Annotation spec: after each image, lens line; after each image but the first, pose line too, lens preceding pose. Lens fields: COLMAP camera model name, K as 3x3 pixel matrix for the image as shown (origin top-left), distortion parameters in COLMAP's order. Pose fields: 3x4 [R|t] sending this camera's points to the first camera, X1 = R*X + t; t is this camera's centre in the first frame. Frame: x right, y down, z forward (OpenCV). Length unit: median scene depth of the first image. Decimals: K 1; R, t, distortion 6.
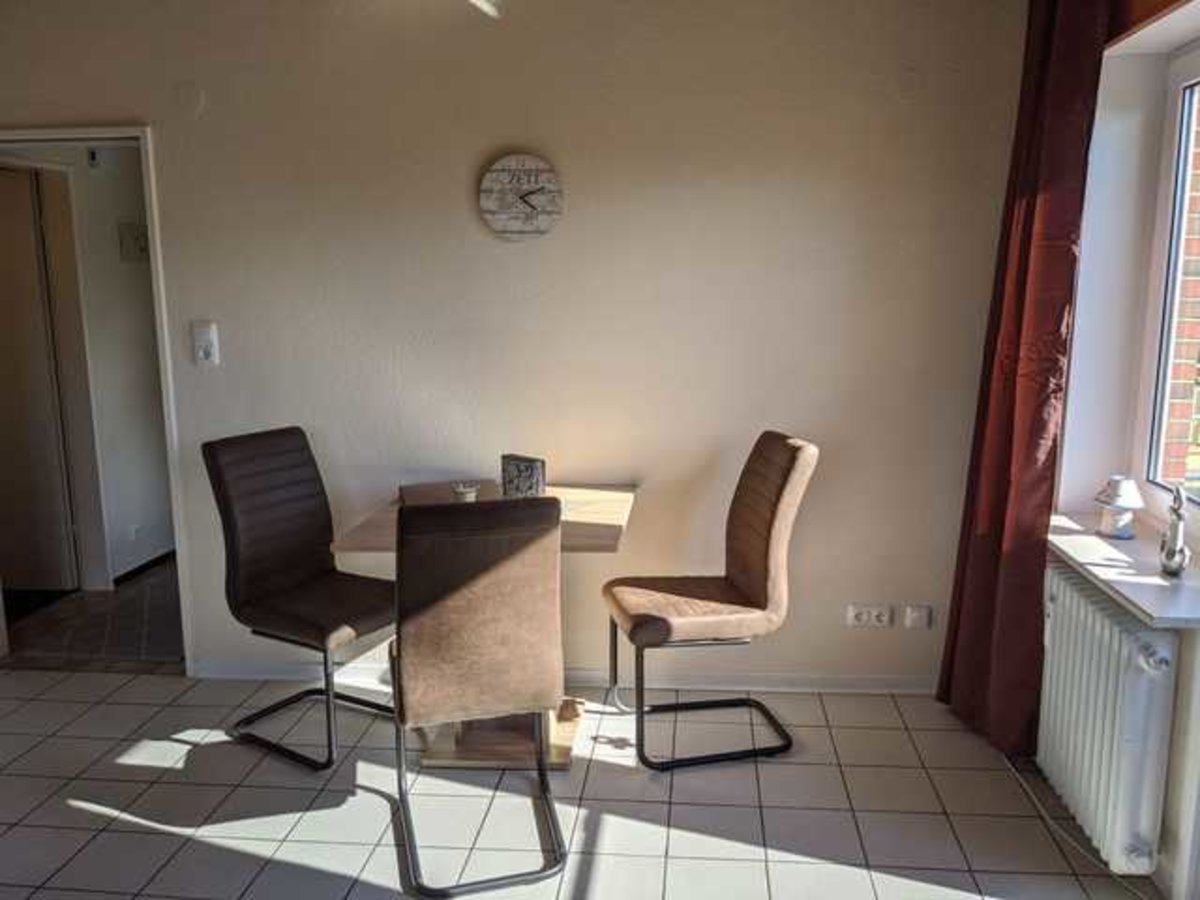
lens RADIAL K [[954.0, 0, 625.9], [0, 954.0, 451.2], [0, 0, 1]] dist [0.062316, -0.091668]
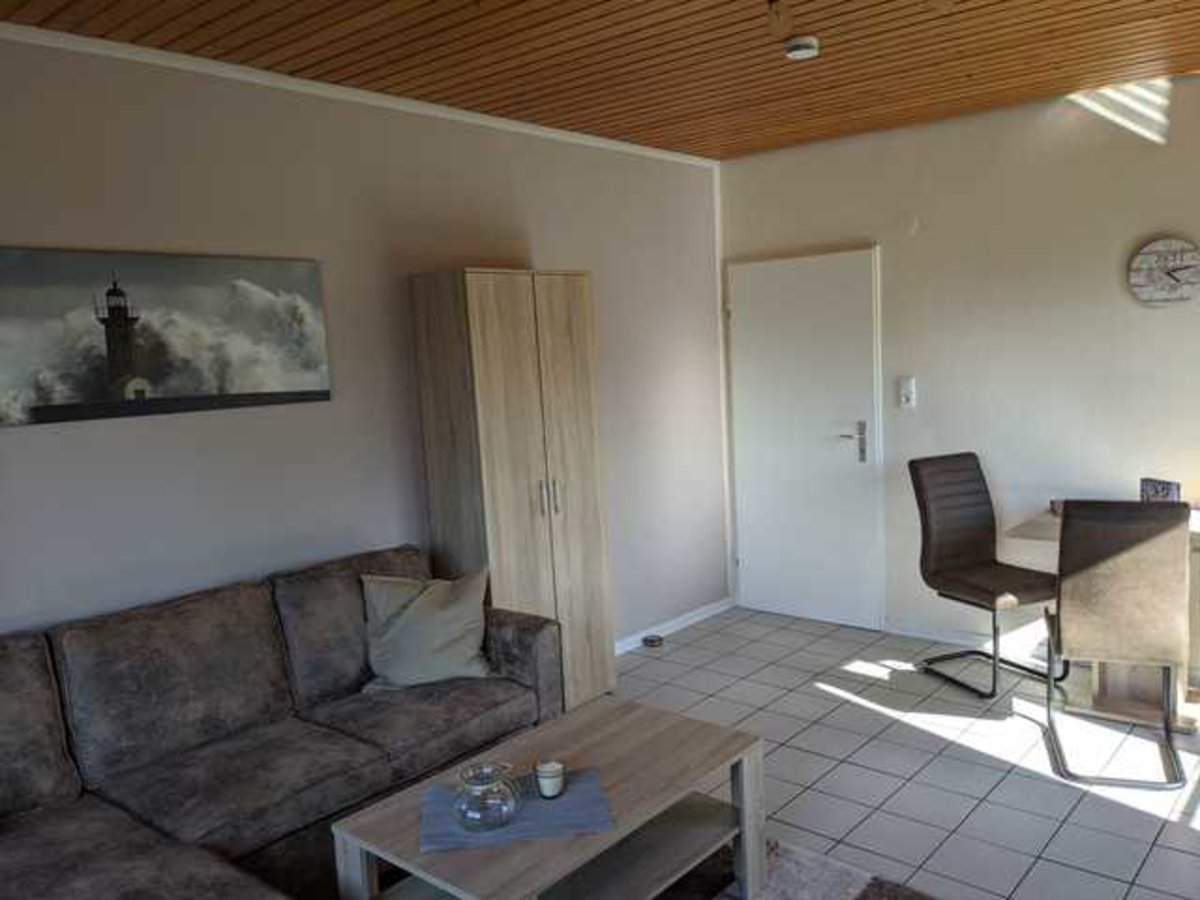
lens RADIAL K [[954.0, 0, 625.9], [0, 954.0, 451.2], [0, 0, 1]] dist [0.062316, -0.091668]
pose [[0.815919, 0.027762, -0.577500, 0.048943], [-0.051364, 0.998378, -0.024575, 0.034469], [0.575881, 0.049714, 0.816021, -0.432424]]
